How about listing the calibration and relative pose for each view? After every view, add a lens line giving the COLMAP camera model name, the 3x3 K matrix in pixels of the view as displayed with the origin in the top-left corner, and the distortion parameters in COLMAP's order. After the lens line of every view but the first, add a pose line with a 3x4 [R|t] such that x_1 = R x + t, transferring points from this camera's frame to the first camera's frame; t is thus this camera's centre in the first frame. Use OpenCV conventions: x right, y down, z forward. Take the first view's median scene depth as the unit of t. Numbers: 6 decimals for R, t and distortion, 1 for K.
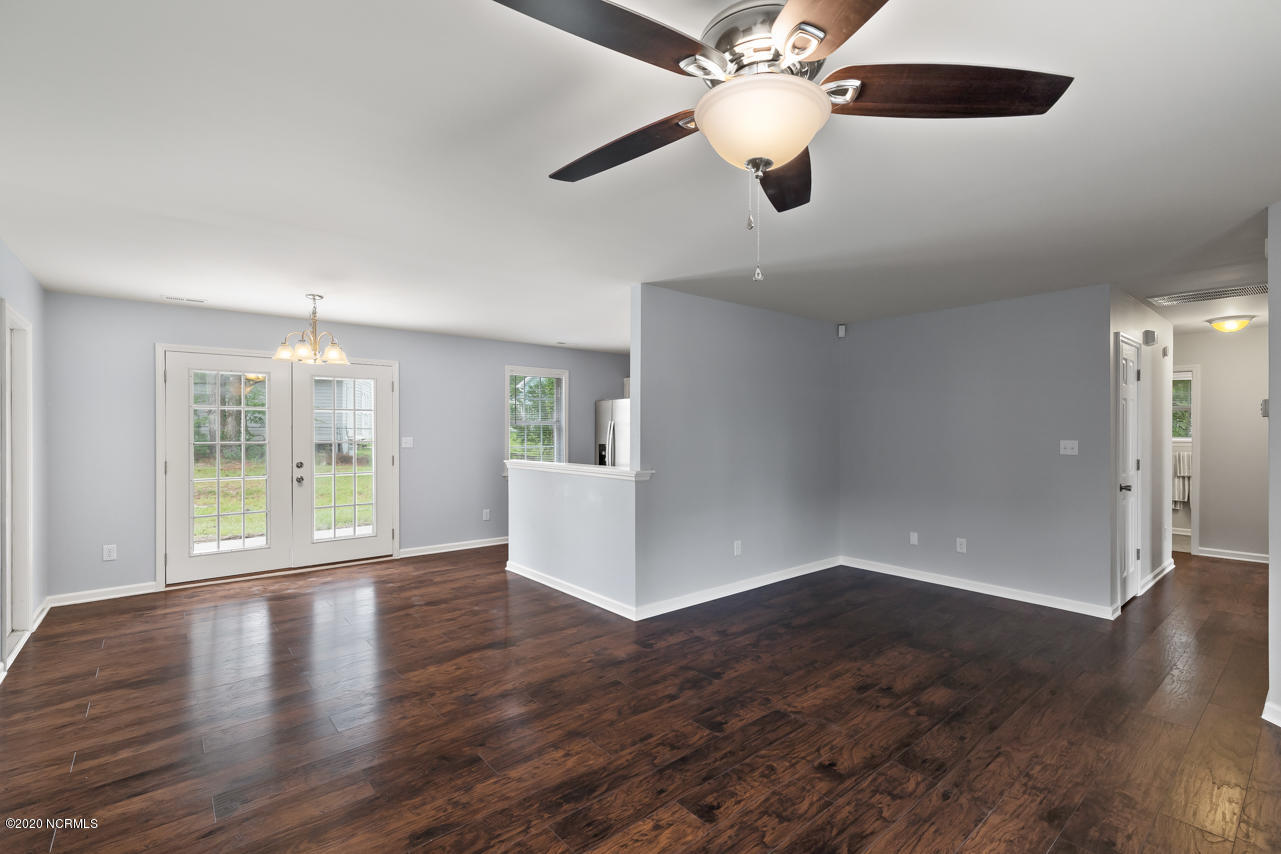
lens RADIAL K [[589.7, 0, 649.6], [0, 589.7, 431.5], [0, 0, 1]] dist [0.002058, -0.000140]
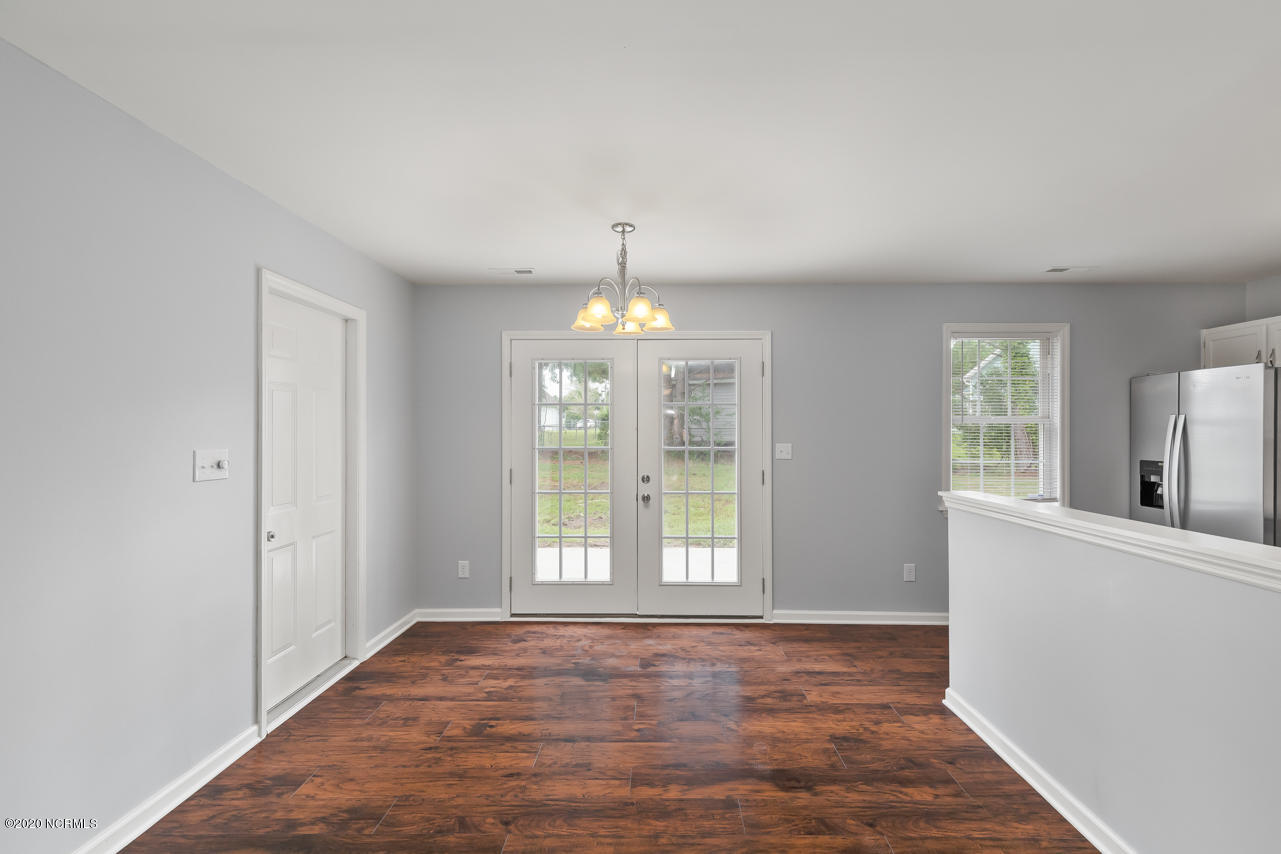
lens RADIAL K [[589.7, 0, 651.6], [0, 589.7, 431.2], [0, 0, 1]] dist [0.002058, -0.000140]
pose [[0.763511, 0.002018, -0.645791, -0.103712], [-0.002240, 0.999997, 0.000477, -0.004239], [0.645790, 0.001082, 0.763514, 0.432679]]
